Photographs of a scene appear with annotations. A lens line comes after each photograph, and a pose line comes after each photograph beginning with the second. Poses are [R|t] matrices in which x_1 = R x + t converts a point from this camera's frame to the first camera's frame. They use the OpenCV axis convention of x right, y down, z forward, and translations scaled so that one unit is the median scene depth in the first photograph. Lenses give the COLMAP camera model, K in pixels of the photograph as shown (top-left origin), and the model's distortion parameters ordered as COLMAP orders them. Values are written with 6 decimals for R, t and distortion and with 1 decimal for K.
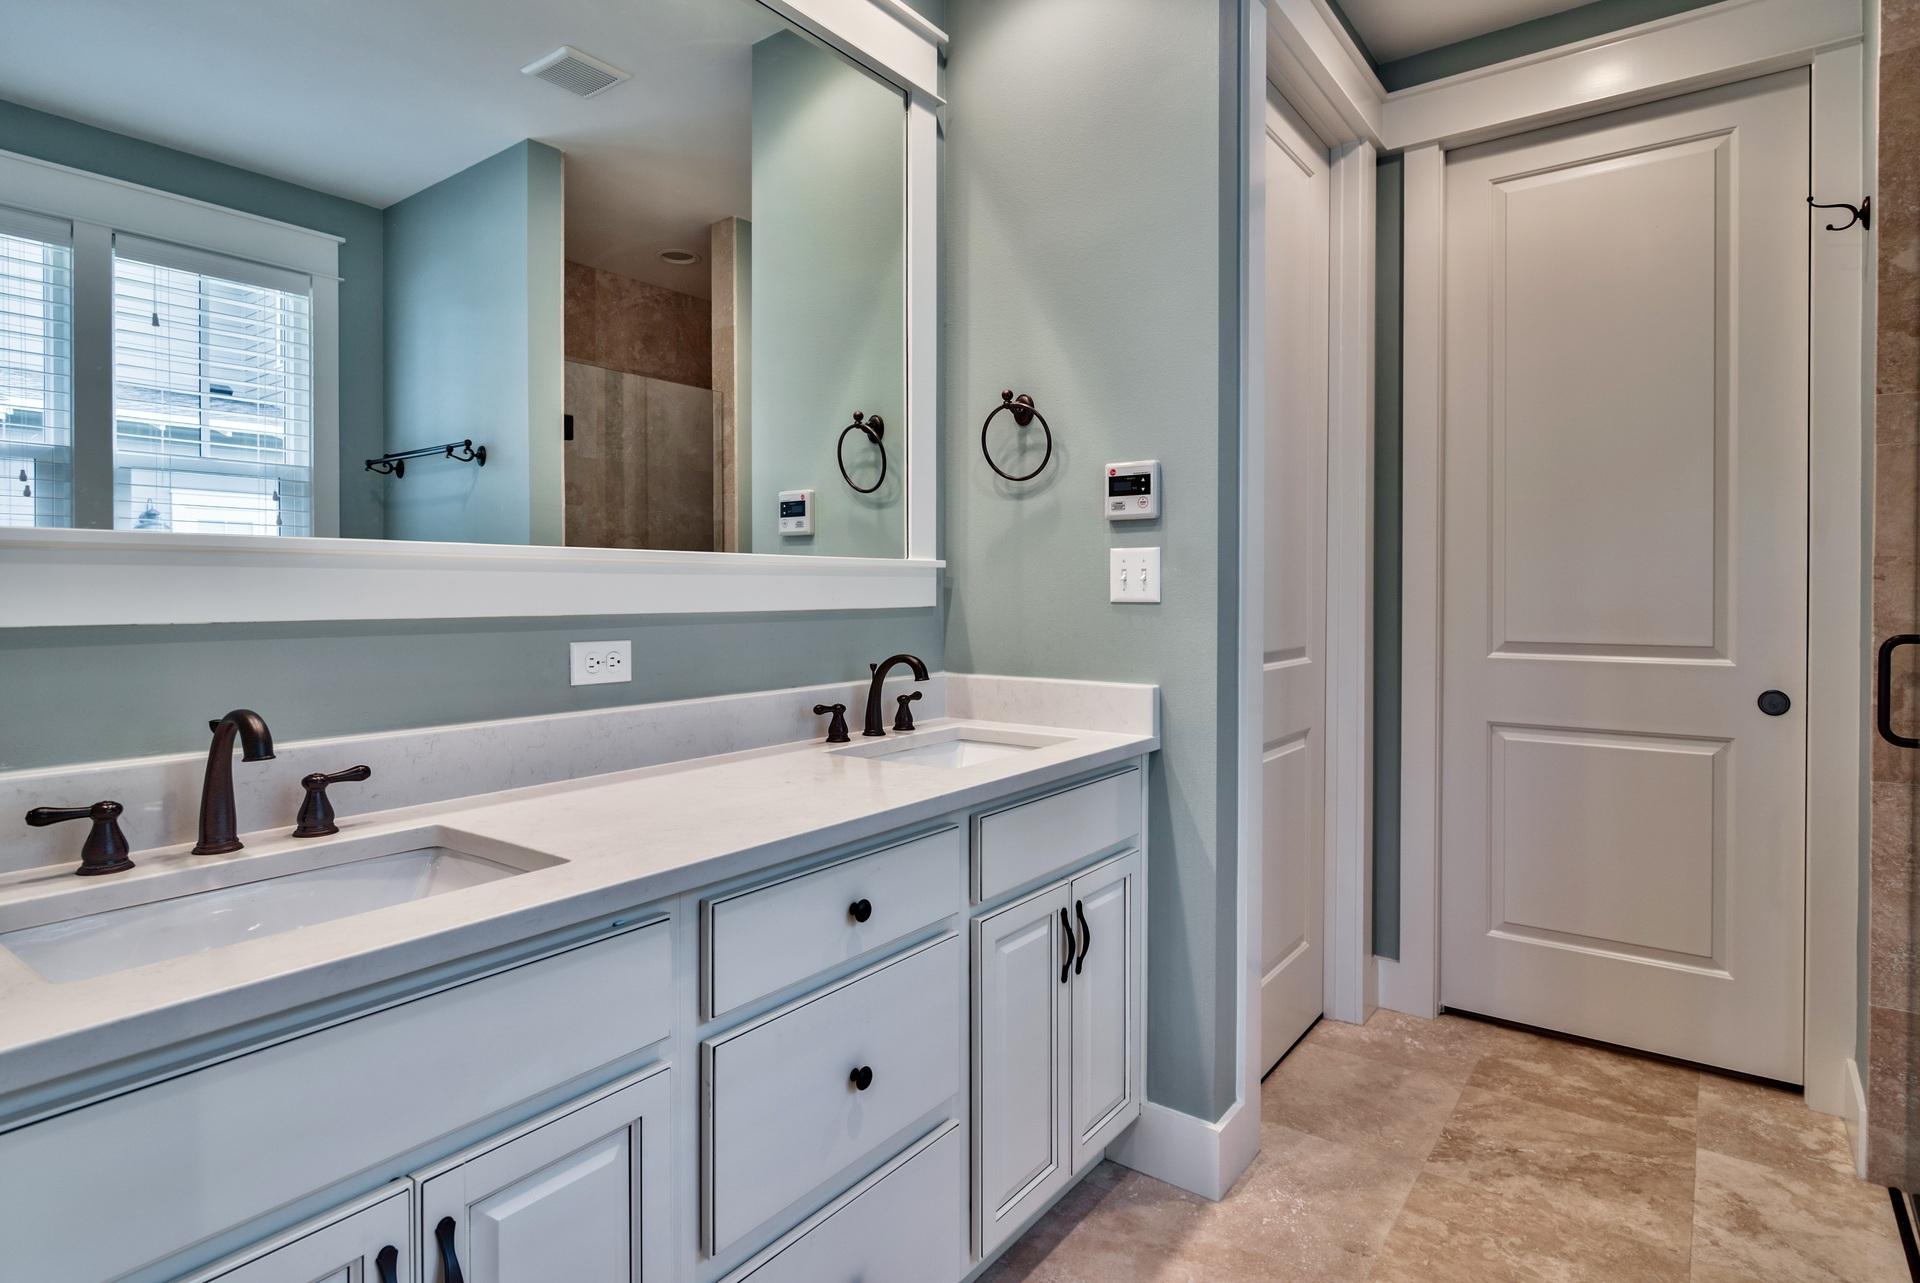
lens RADIAL K [[1000.4, 0, 948.9], [0, 1000.4, 597.8], [0, 0, 1]] dist [-0.002506, -0.000664]
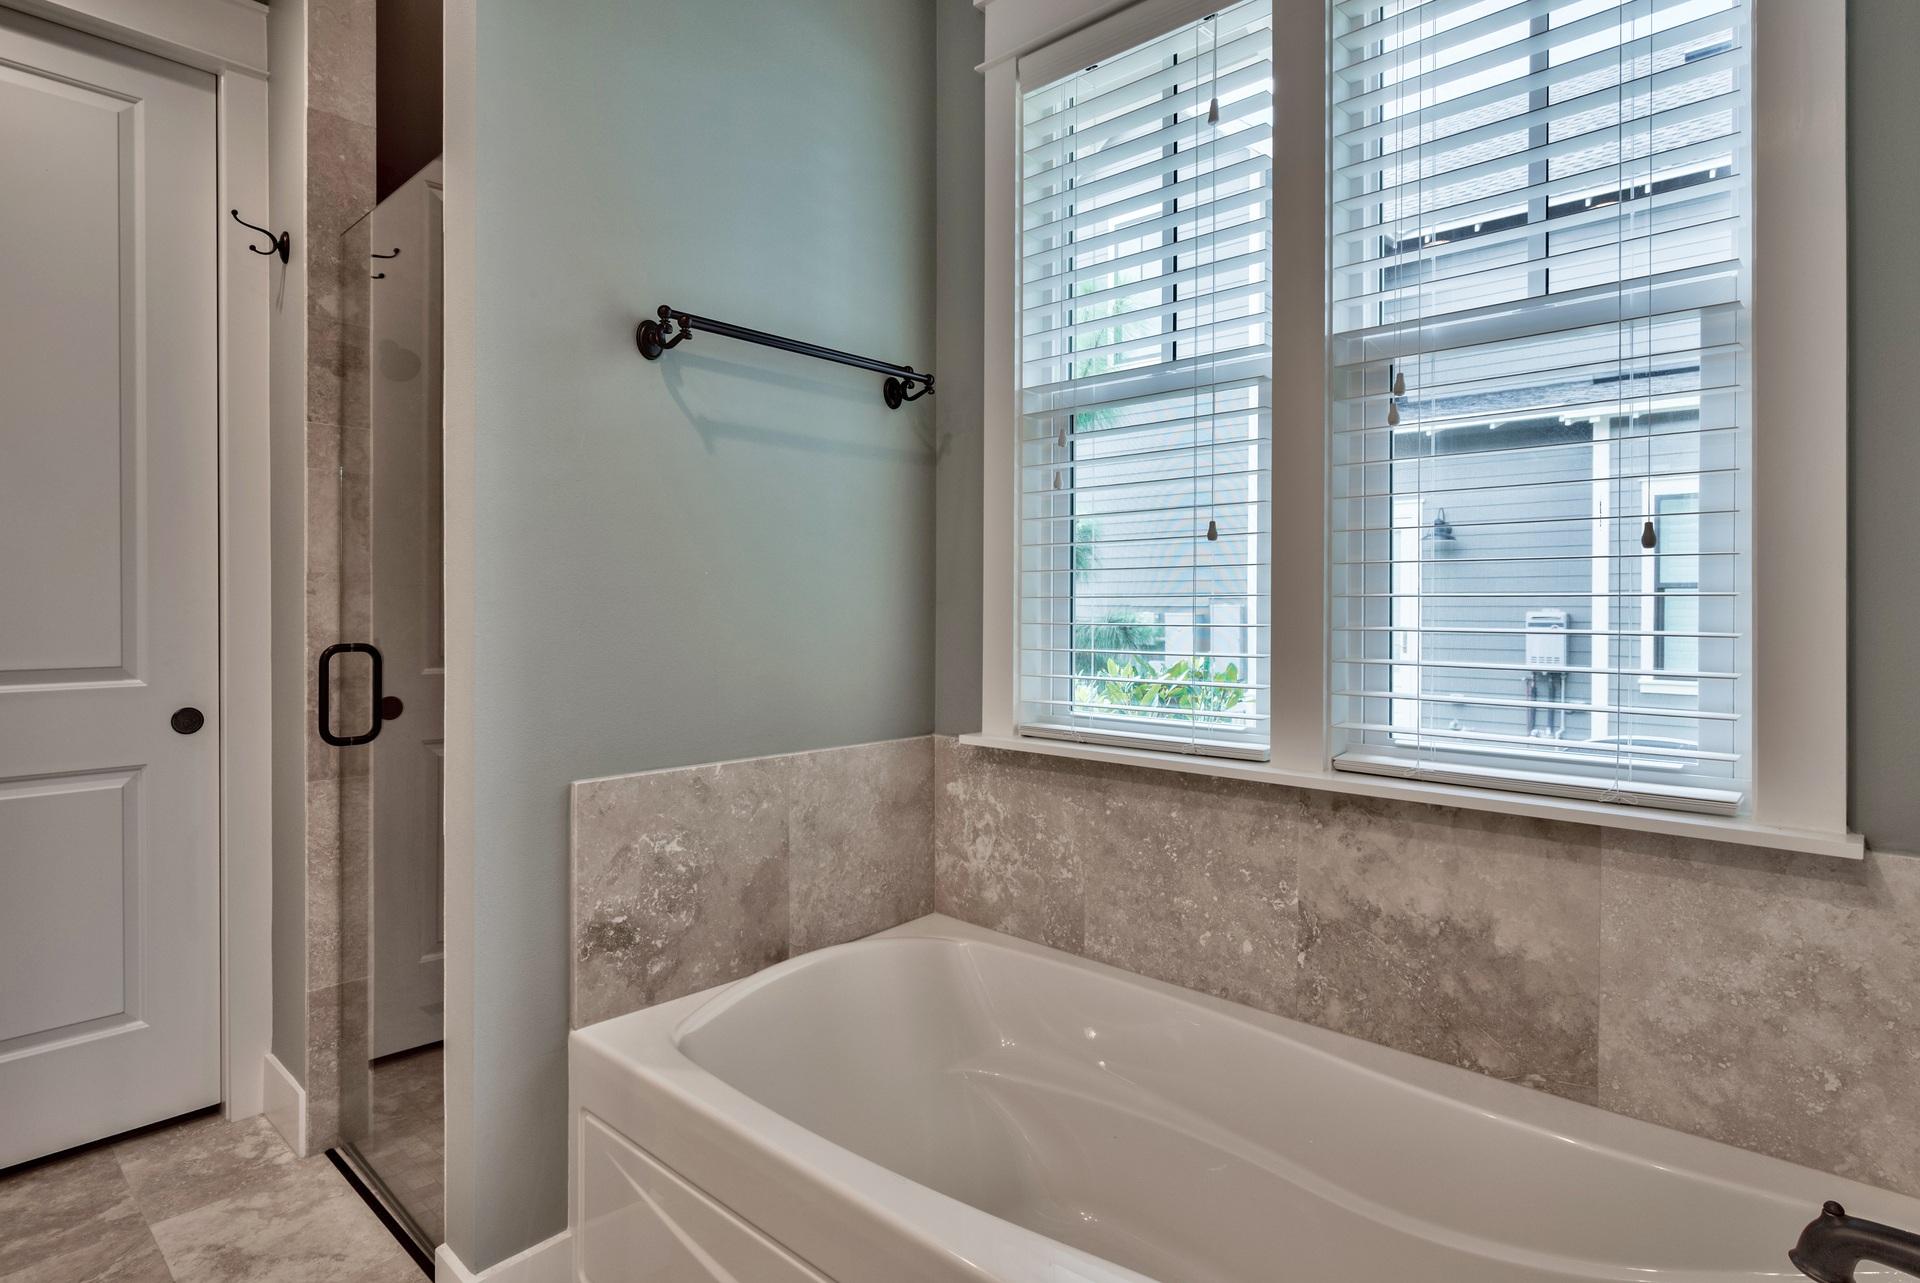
lens RADIAL K [[1000.4, 0, 985.9], [0, 1000.4, 615.0], [0, 0, 1]] dist [-0.002506, -0.000664]
pose [[0.074402, -0.006527, 0.997207, -0.082179], [0.004539, 0.999970, 0.006207, 0.000818], [-0.997218, 0.004064, 0.074430, 0.181851]]
